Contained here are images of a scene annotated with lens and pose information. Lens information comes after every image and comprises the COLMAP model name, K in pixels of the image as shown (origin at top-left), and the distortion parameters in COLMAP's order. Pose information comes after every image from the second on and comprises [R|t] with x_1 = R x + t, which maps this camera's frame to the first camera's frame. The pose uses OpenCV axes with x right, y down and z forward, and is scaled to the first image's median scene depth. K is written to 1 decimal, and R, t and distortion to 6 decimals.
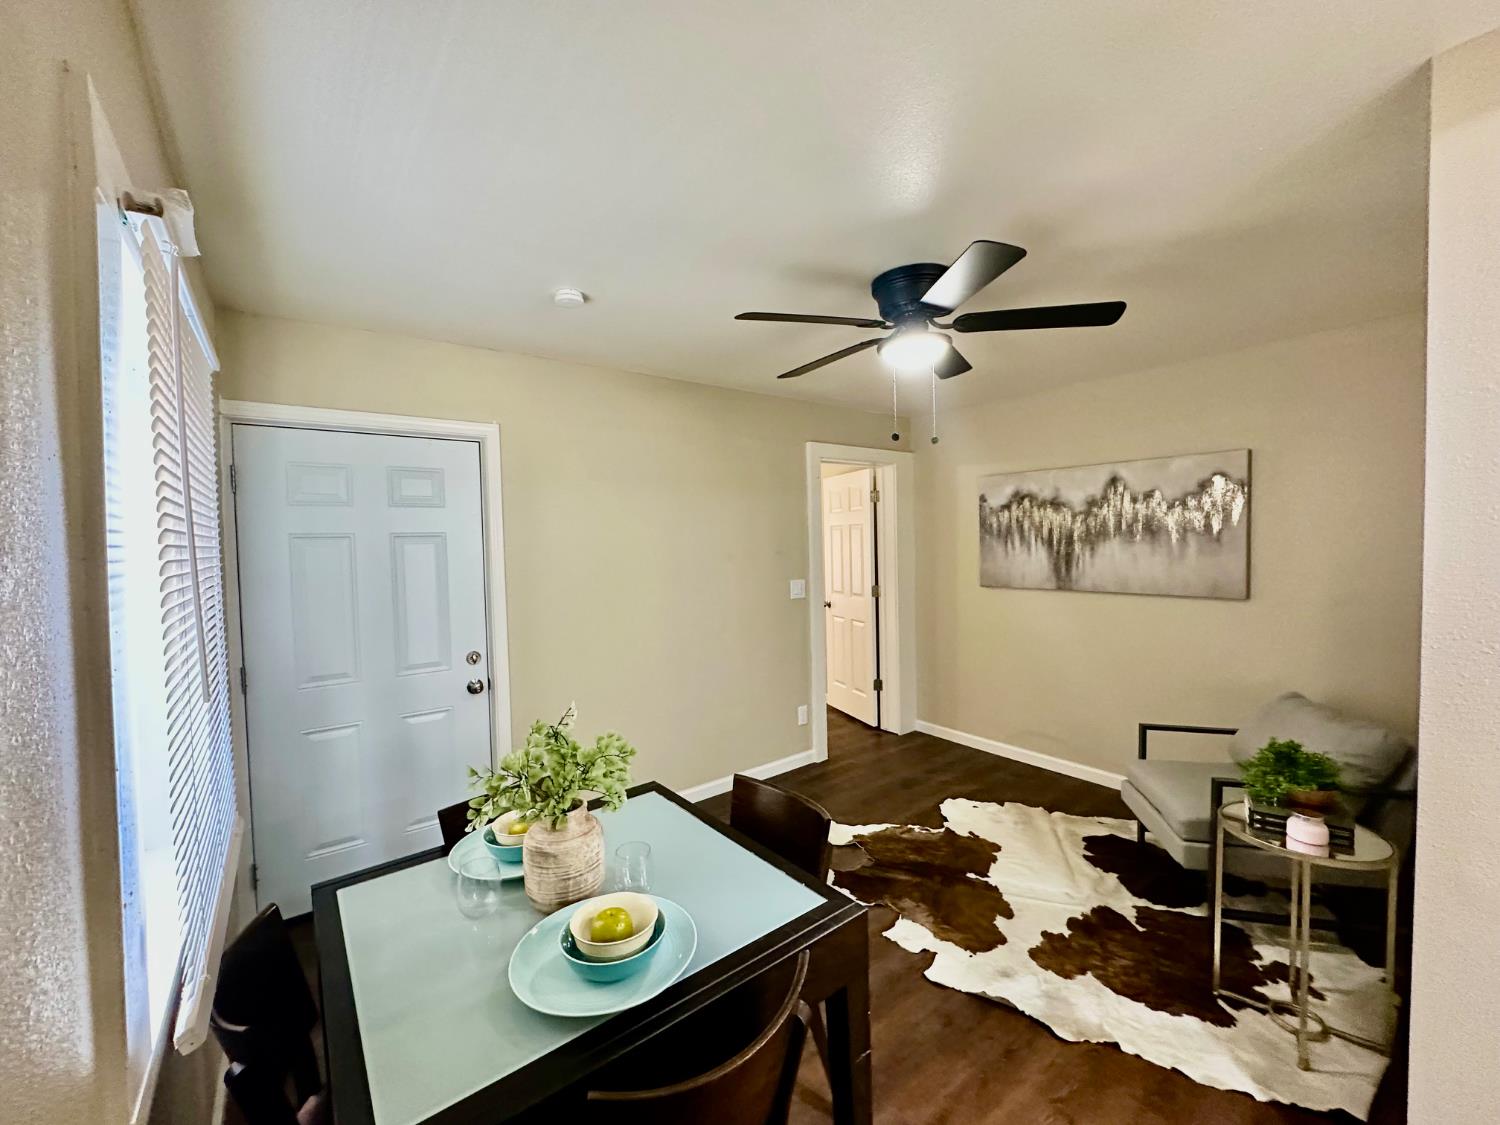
lens RADIAL K [[610.8, 0, 755.5], [0, 610.8, 562.2], [0, 0, 1]] dist [-0.004378, 0.000597]
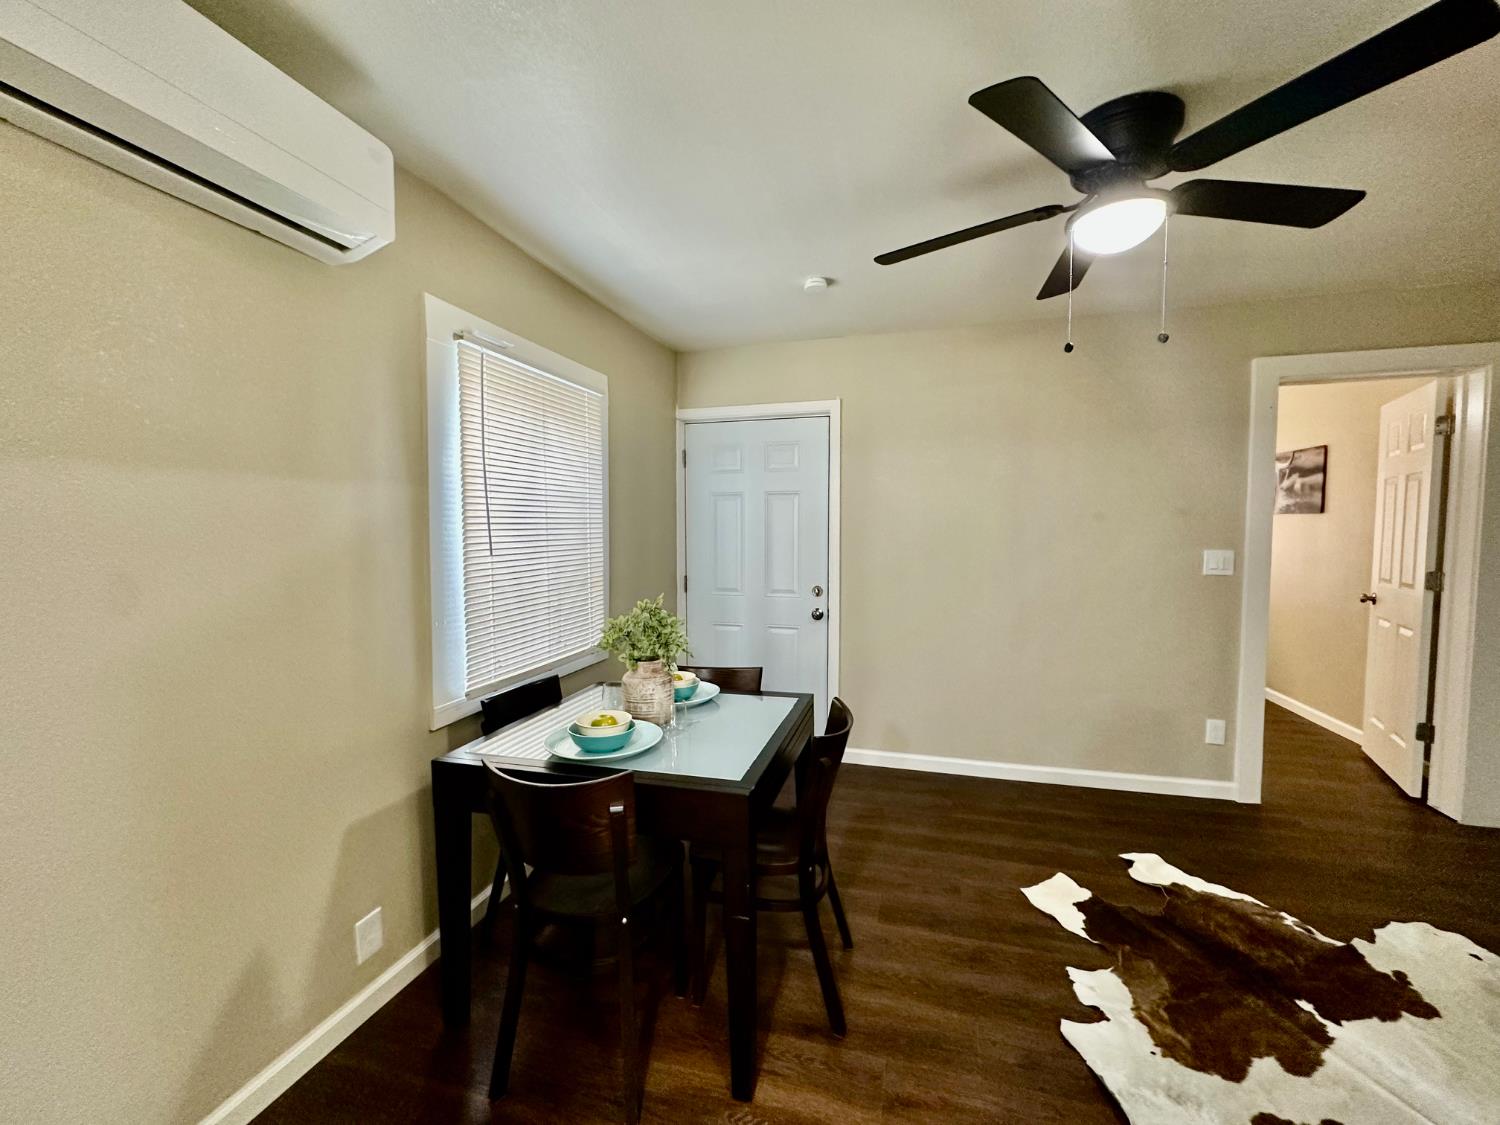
lens RADIAL K [[610.8, 0, 747.1], [0, 610.8, 559.0], [0, 0, 1]] dist [-0.004378, 0.000597]
pose [[0.596566, 0.064666, -0.799955, 0.368761], [-0.036108, 0.997902, 0.053740, 0.023697], [0.801752, -0.003175, 0.597649, 0.111682]]
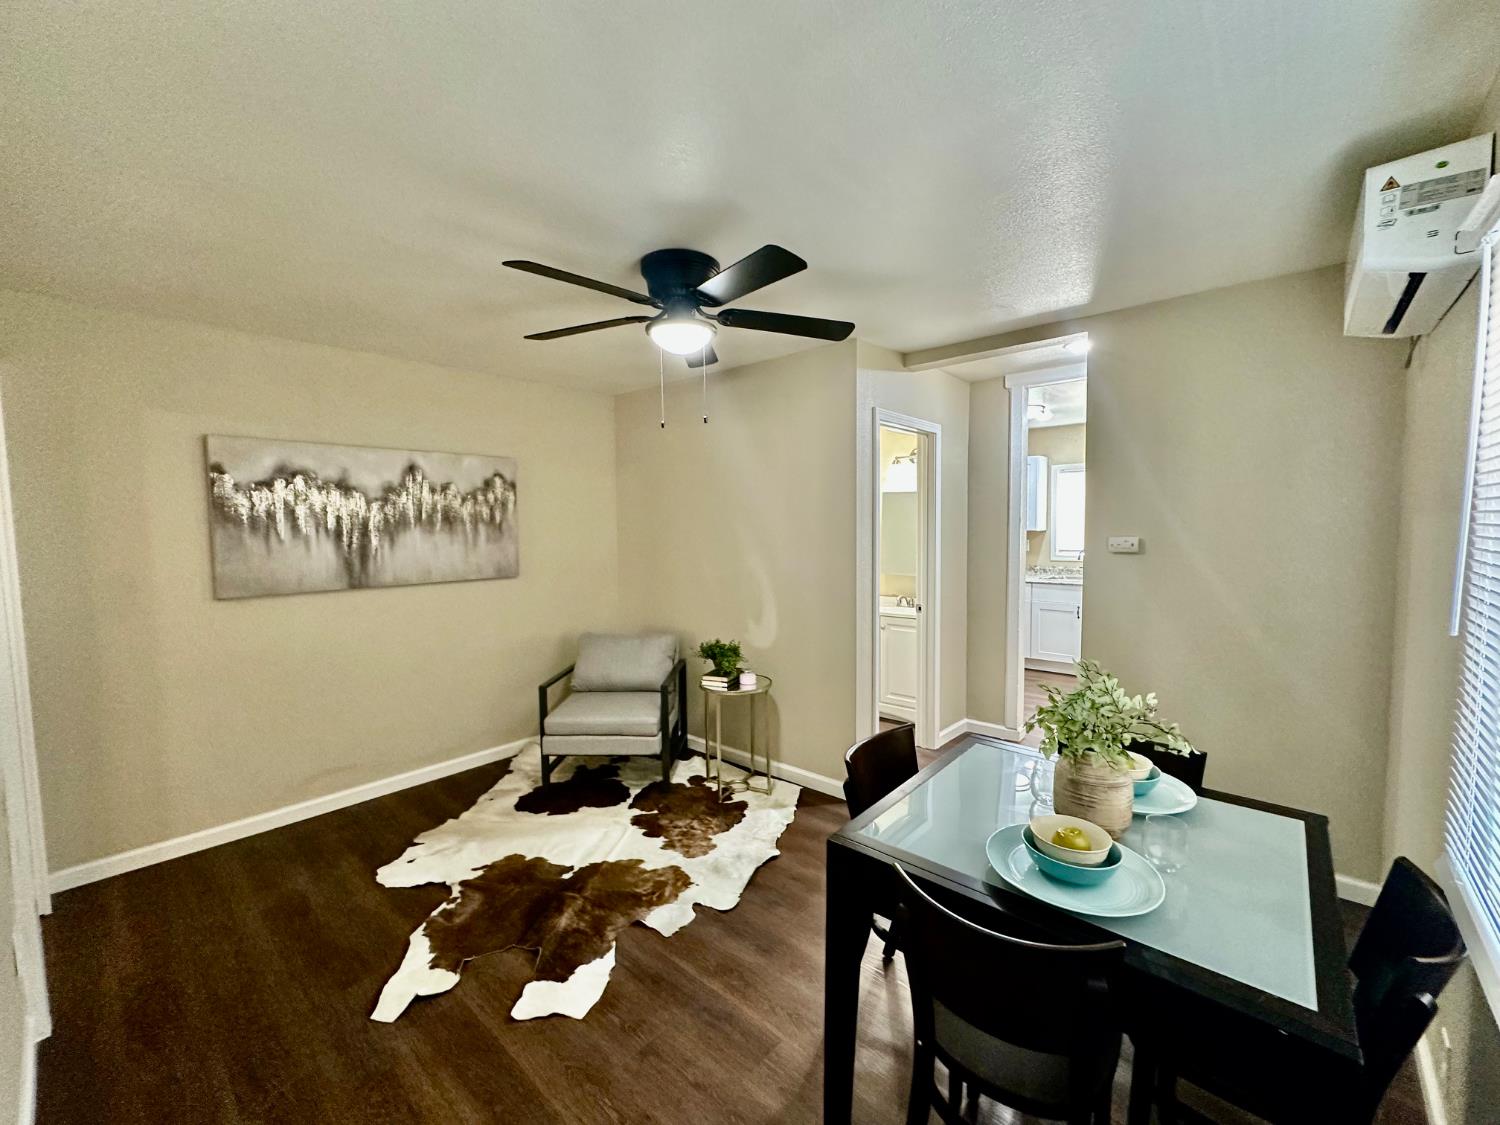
lens RADIAL K [[610.8, 0, 747.2], [0, 610.8, 565.0], [0, 0, 1]] dist [-0.004378, 0.000597]
pose [[-0.194060, -0.053379, 0.979536, -0.470372], [0.042359, 0.997131, 0.062730, -0.019121], [-0.980075, 0.053665, -0.191243, 0.667639]]
